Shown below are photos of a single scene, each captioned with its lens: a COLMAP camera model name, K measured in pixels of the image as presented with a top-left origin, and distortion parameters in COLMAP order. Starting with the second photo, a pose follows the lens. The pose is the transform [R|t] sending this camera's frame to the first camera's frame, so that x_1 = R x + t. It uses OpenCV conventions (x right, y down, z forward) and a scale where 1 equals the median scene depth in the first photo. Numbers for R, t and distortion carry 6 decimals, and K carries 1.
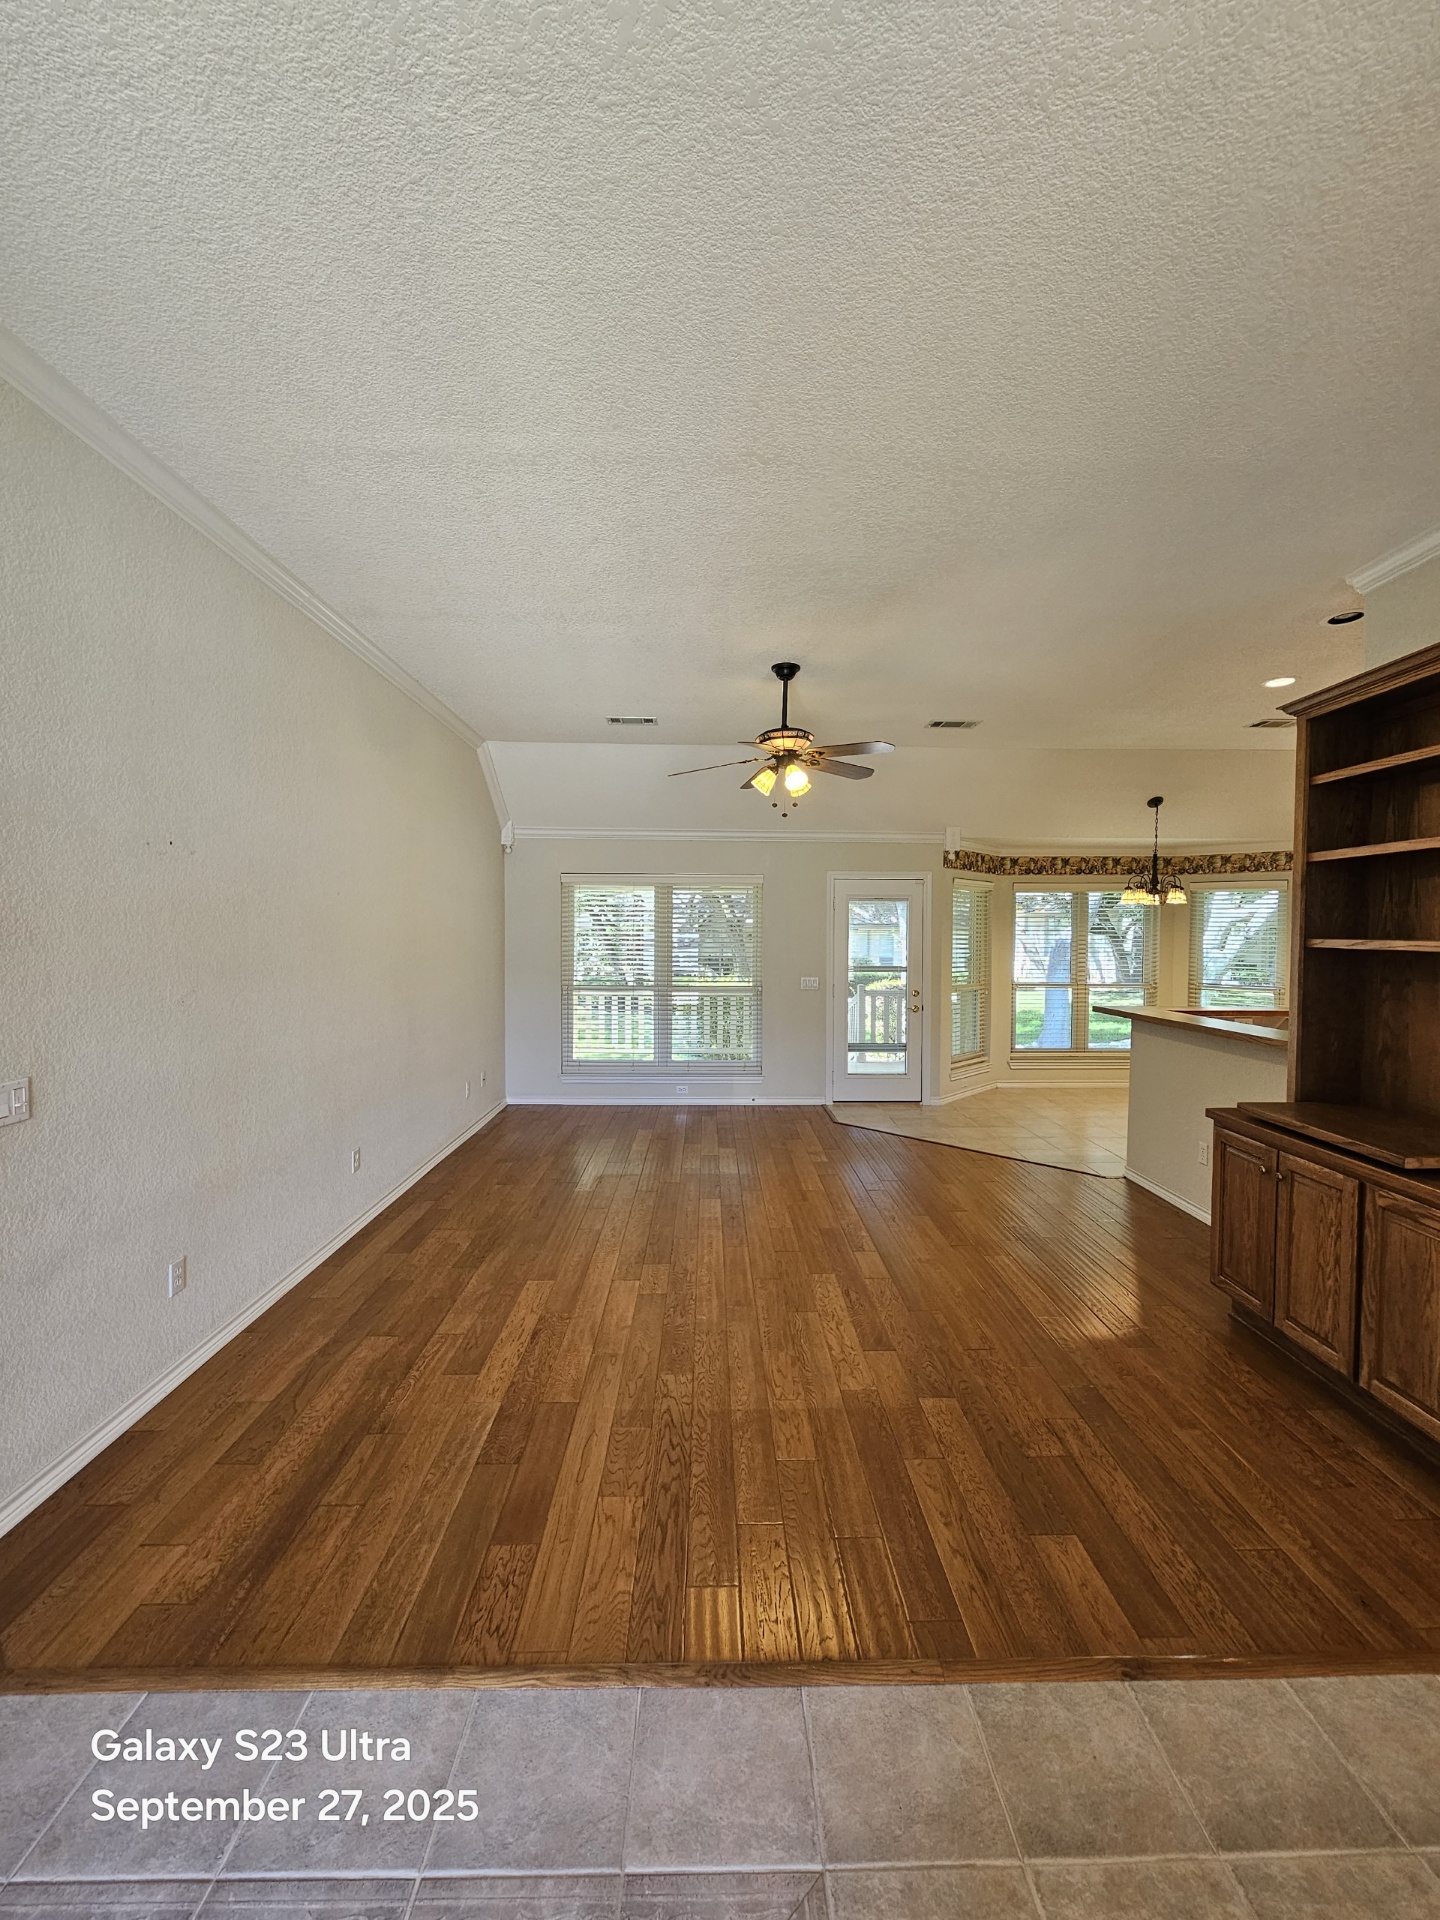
lens RADIAL K [[739.6, 0, 714.2], [0, 739.6, 991.2], [0, 0, 1]] dist [-0.001260, -0.000152]
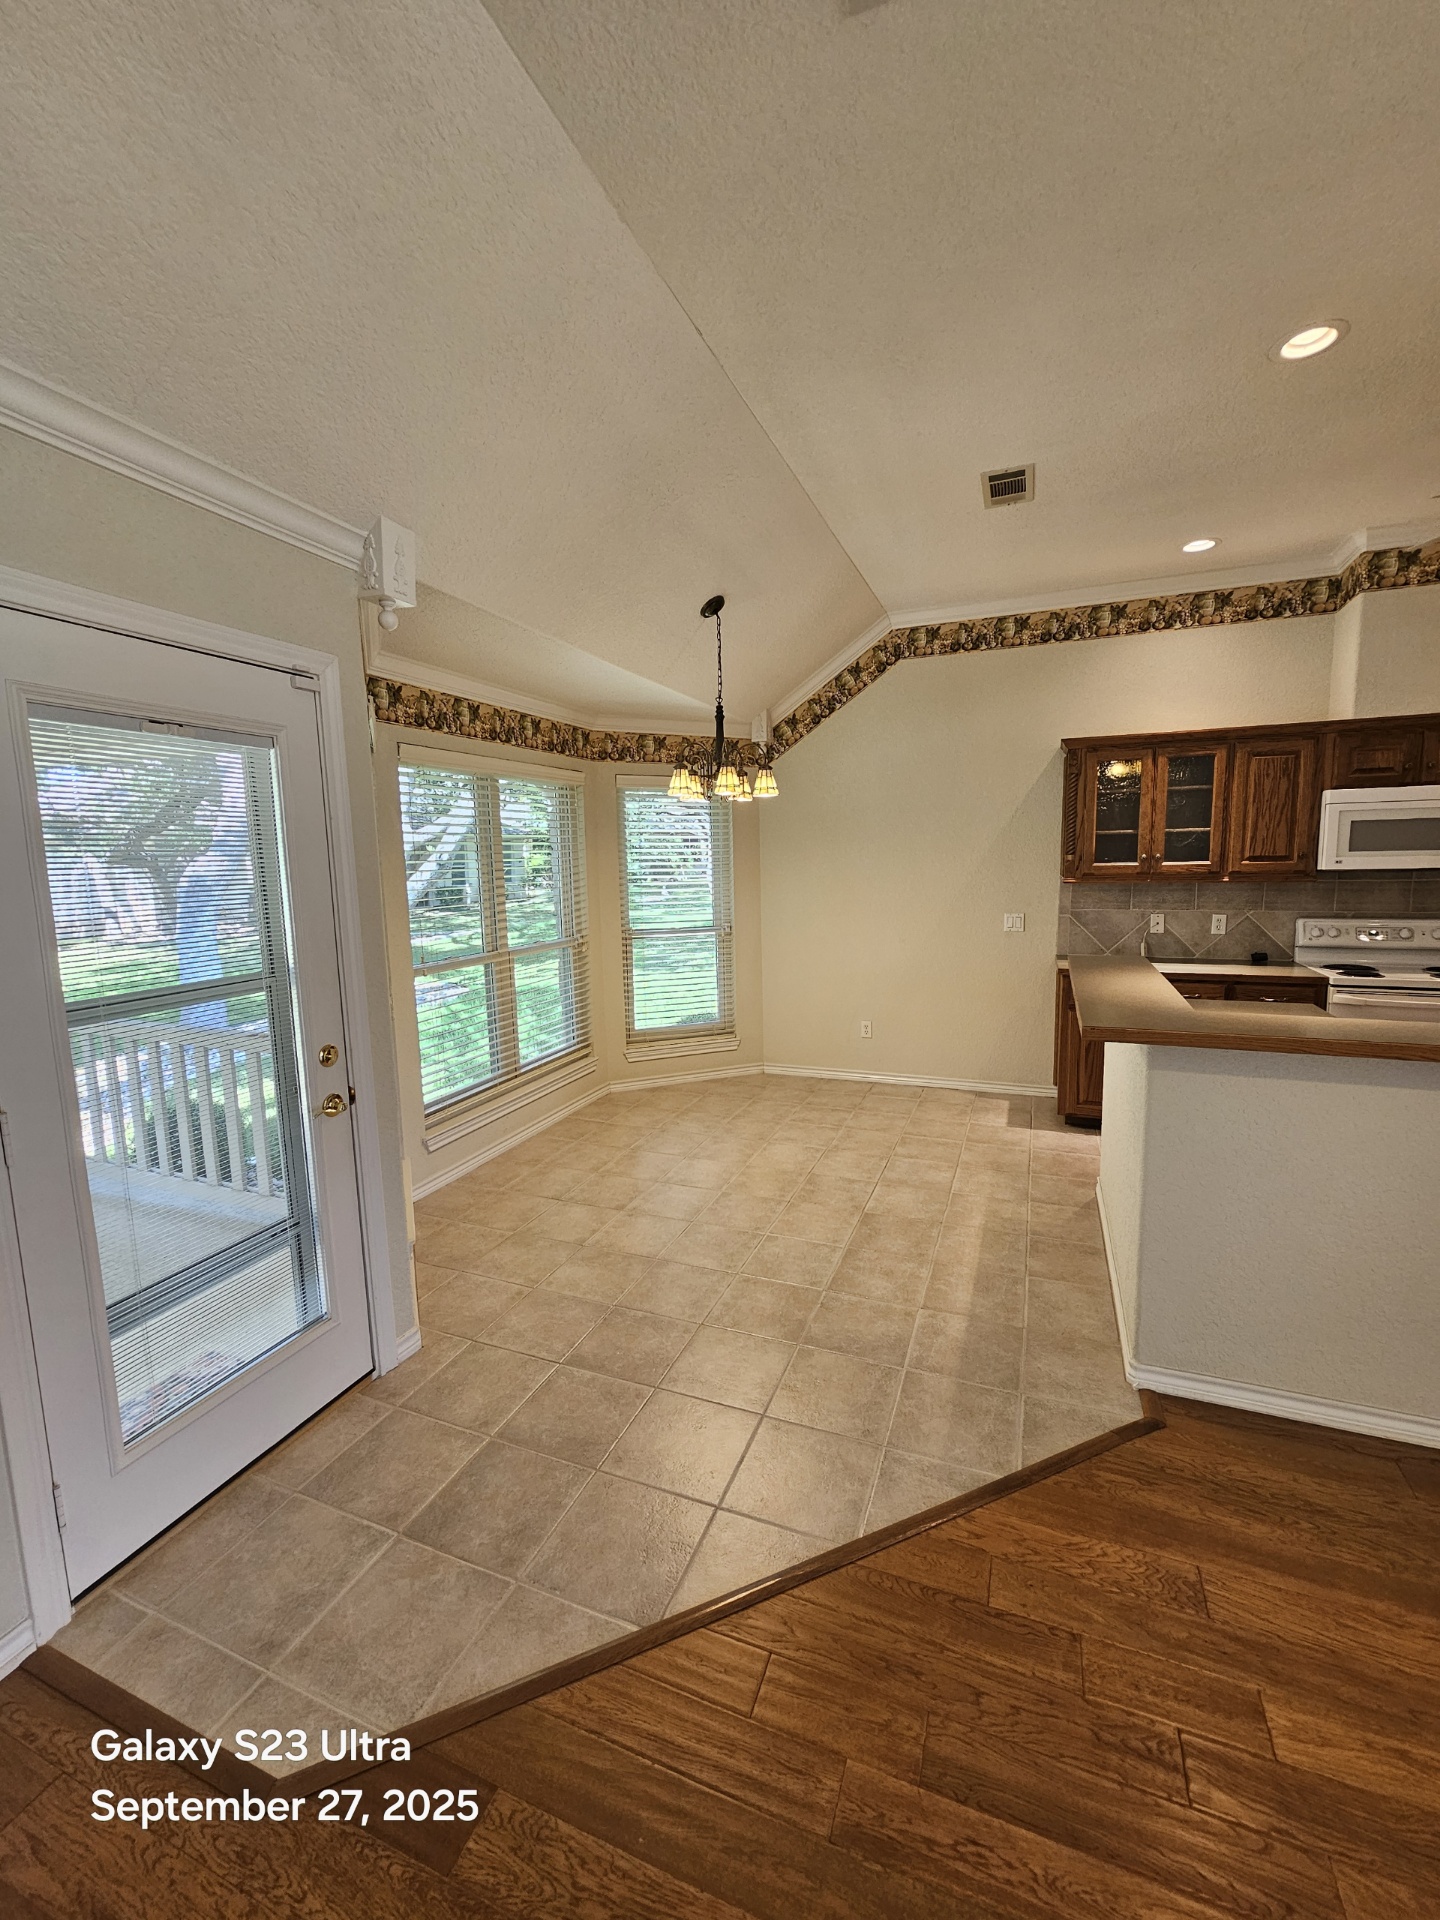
lens RADIAL K [[784.9, 0, 724.6], [0, 784.9, 960.5], [0, 0, 1]] dist [-0.000768, -0.000308]
pose [[0.386721, -0.132467, 0.912633, 0.044083], [0.093063, 0.990183, 0.104289, -0.055040], [-0.917489, 0.044602, 0.395252, 0.720244]]
